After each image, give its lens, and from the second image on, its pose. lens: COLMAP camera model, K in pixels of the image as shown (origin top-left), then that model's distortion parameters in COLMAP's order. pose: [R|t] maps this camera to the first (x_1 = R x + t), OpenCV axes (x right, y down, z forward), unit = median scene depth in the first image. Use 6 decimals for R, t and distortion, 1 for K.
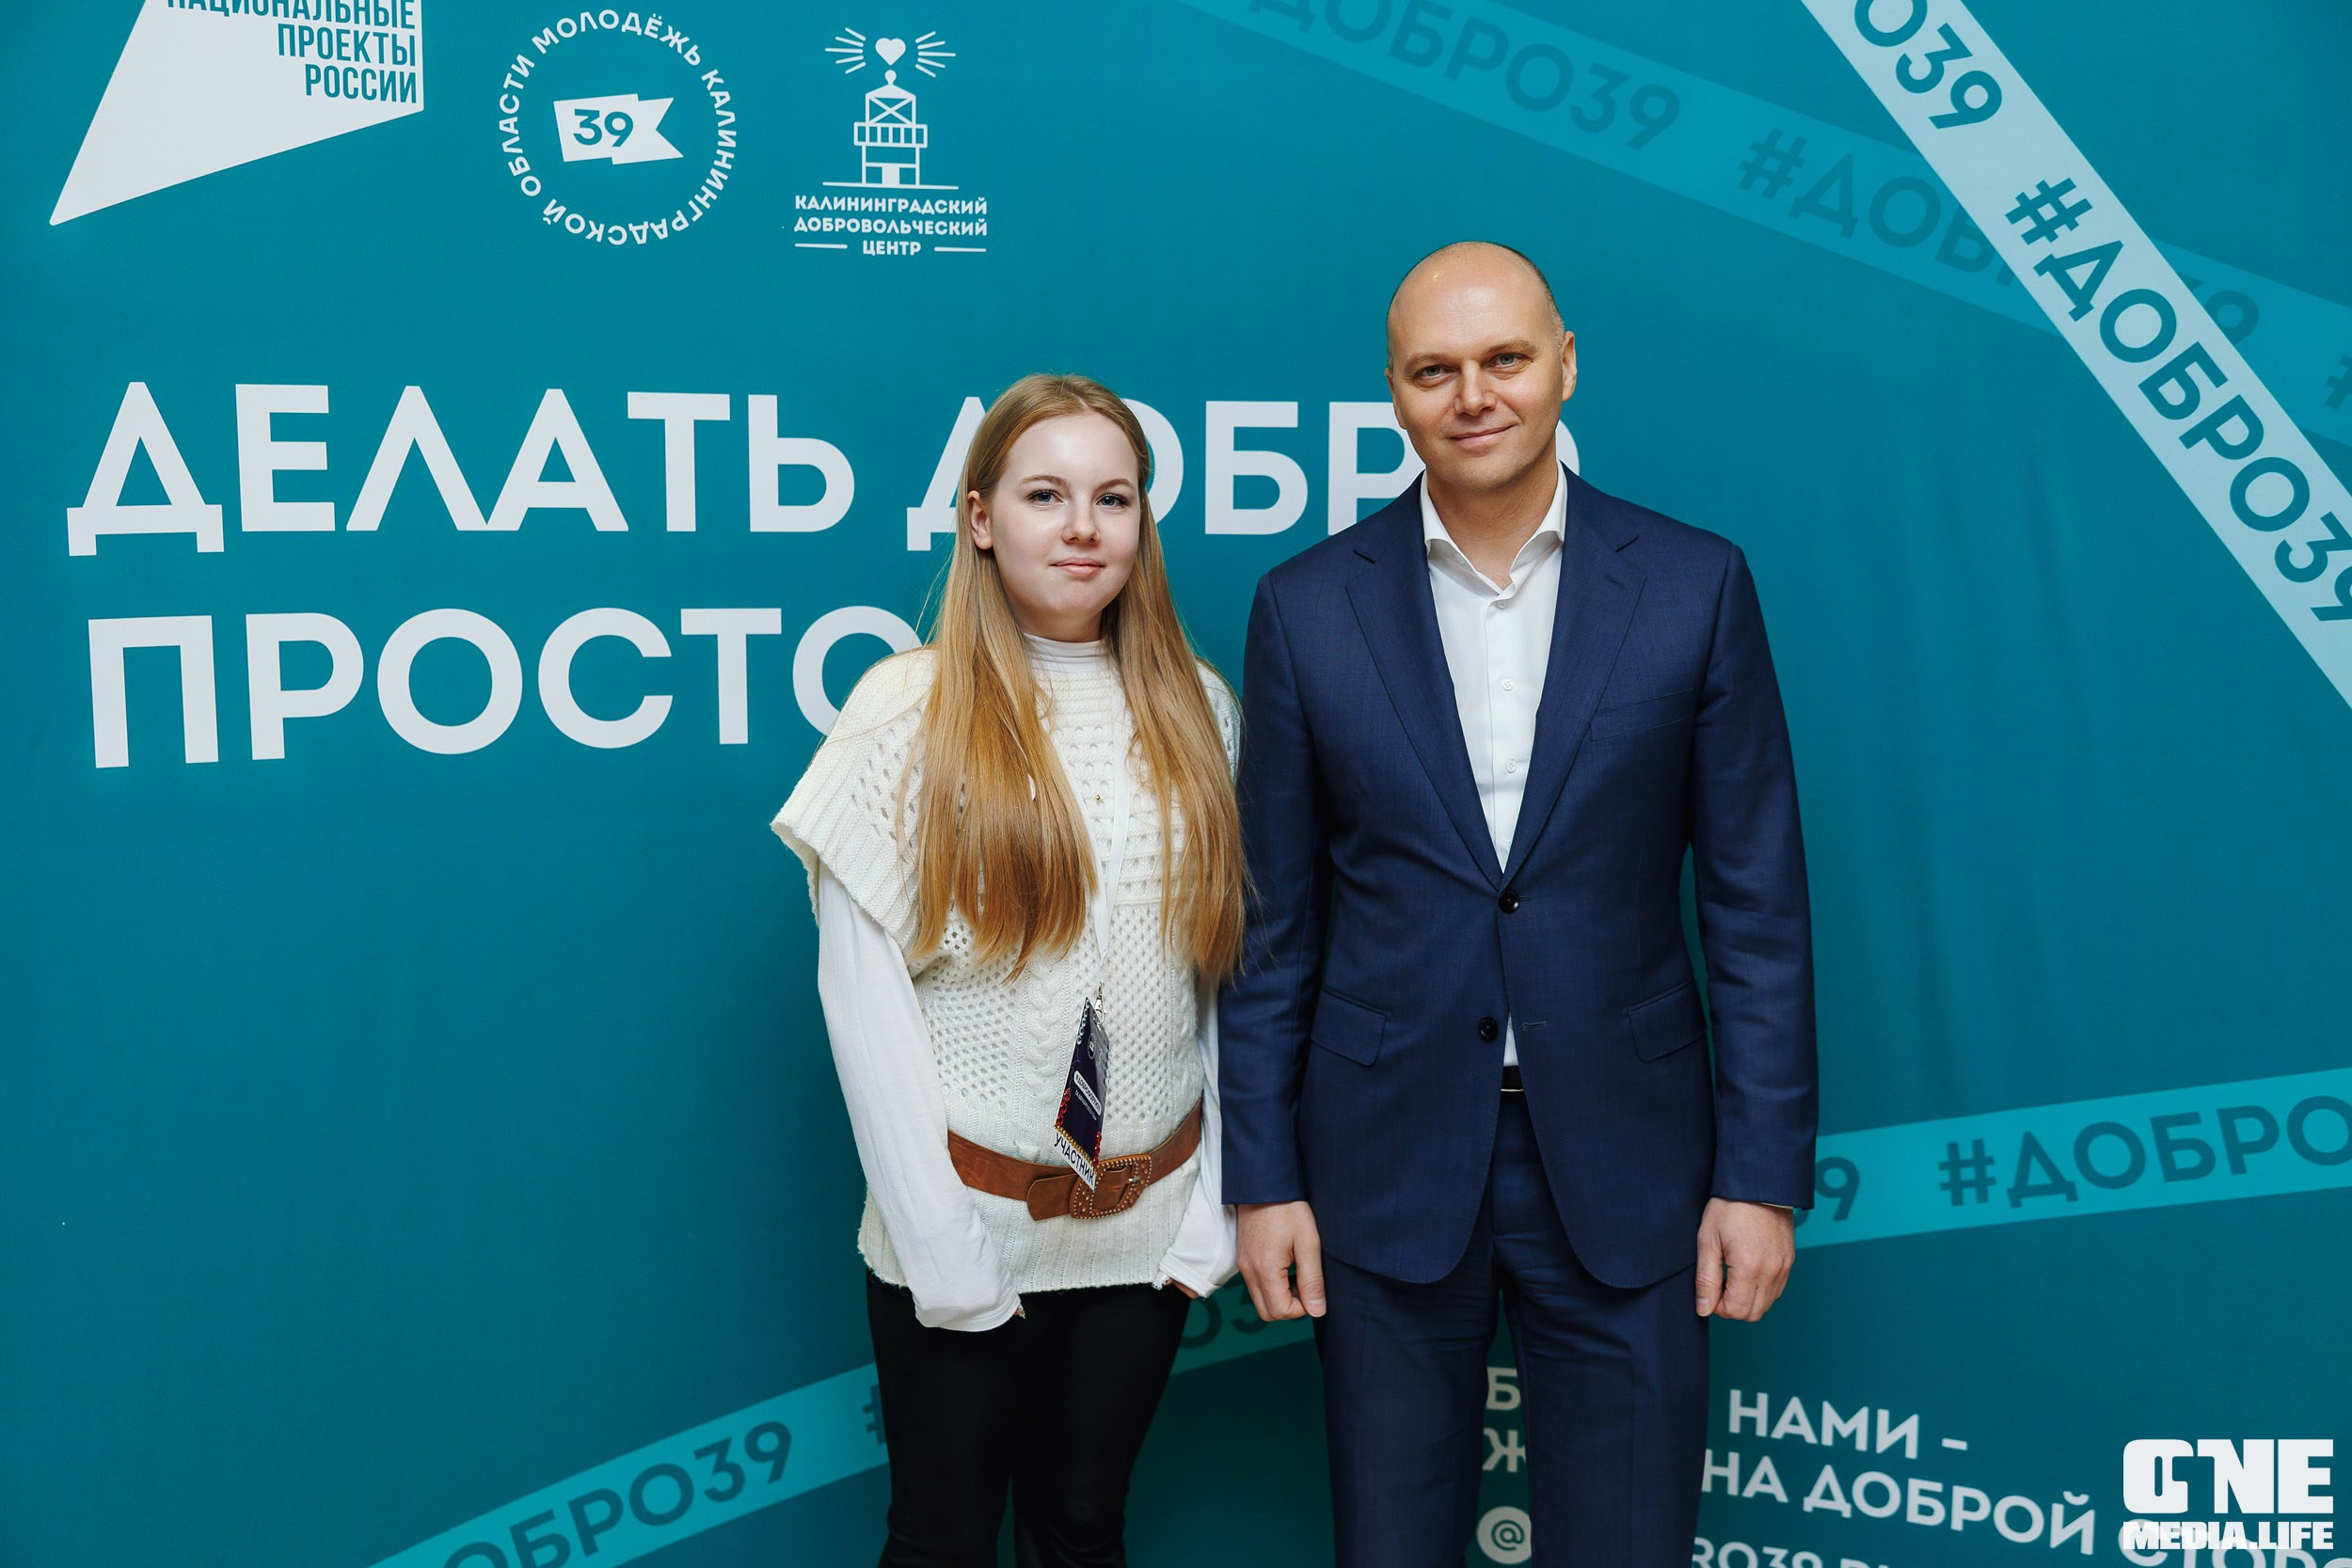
lens RADIAL K [[2705.4, 0, 1119.6], [0, 2705.4, 785.8], [0, 0, 1]] dist [-0.018905, 0.000000]
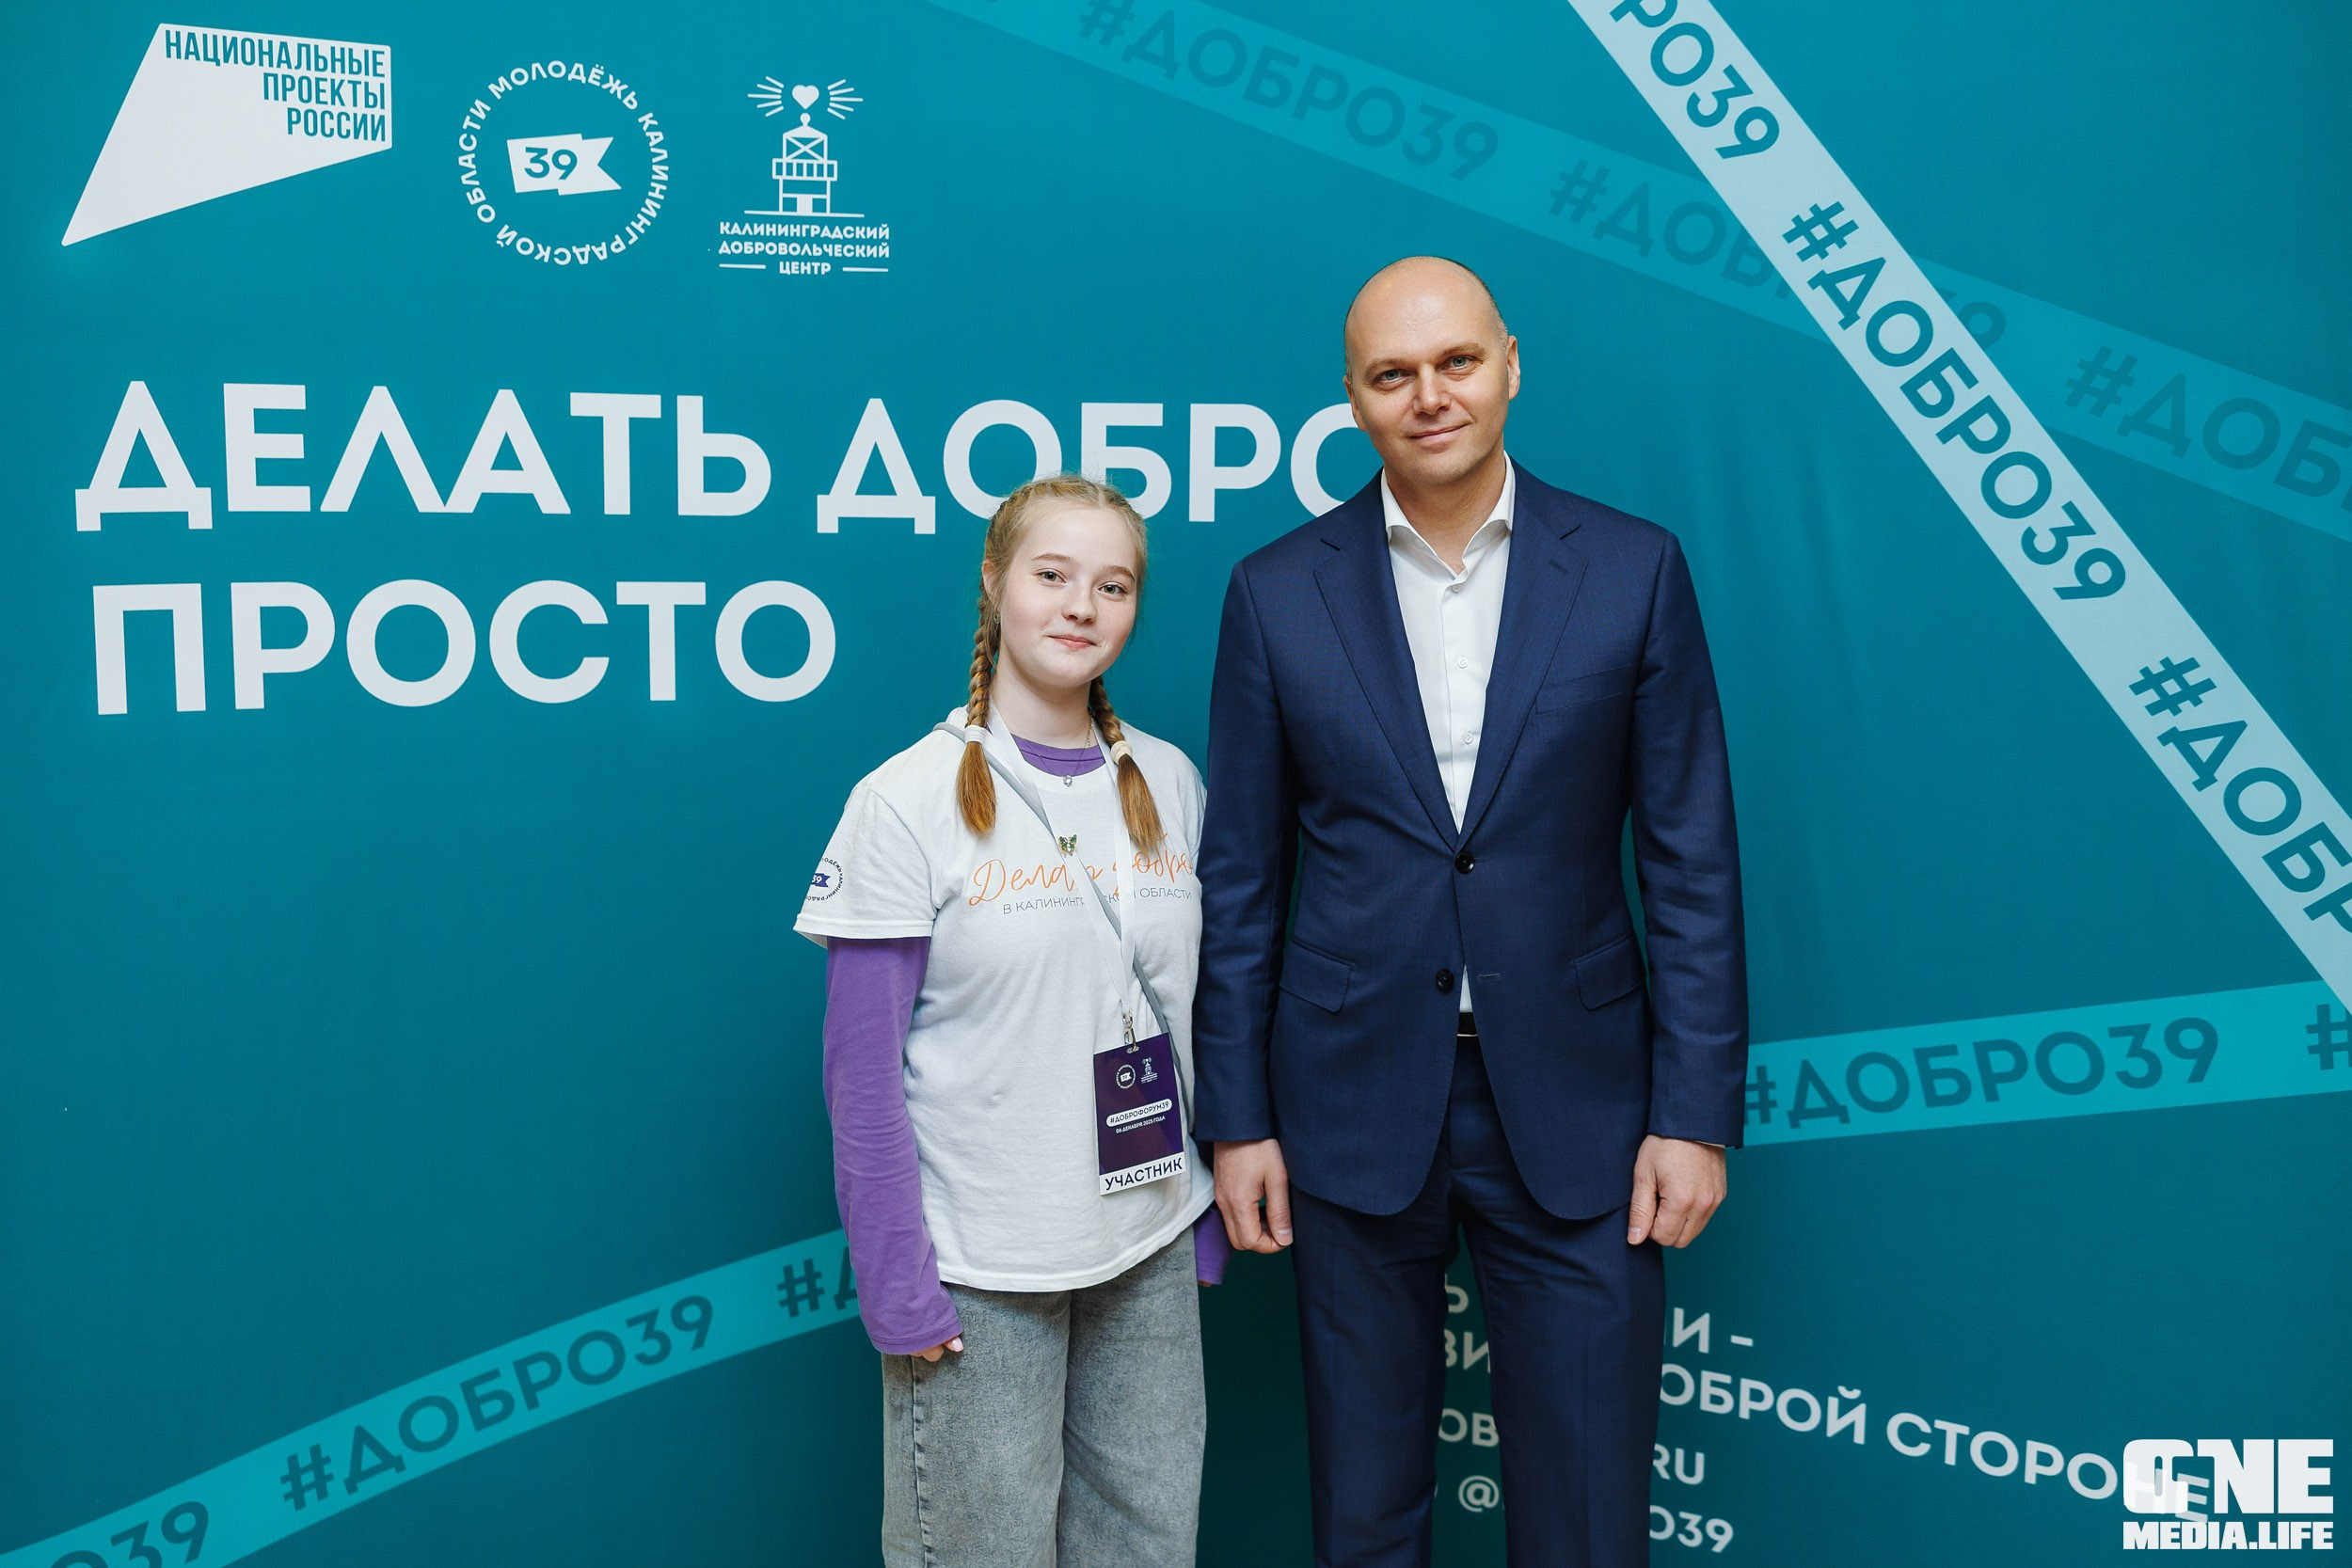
lens RADIAL K [[2303.7, 0, 1102.4], [0, 2303.7, 728.0], [0, 0, 1]] dist [-0.013456, 0.000000]
pose [[0.998504, 0.009749, -0.053797, 0.098042], [-0.010581, 0.999829, -0.015199, 0.009290], [0.053640, 0.015746, 0.998436, 0.037671]]
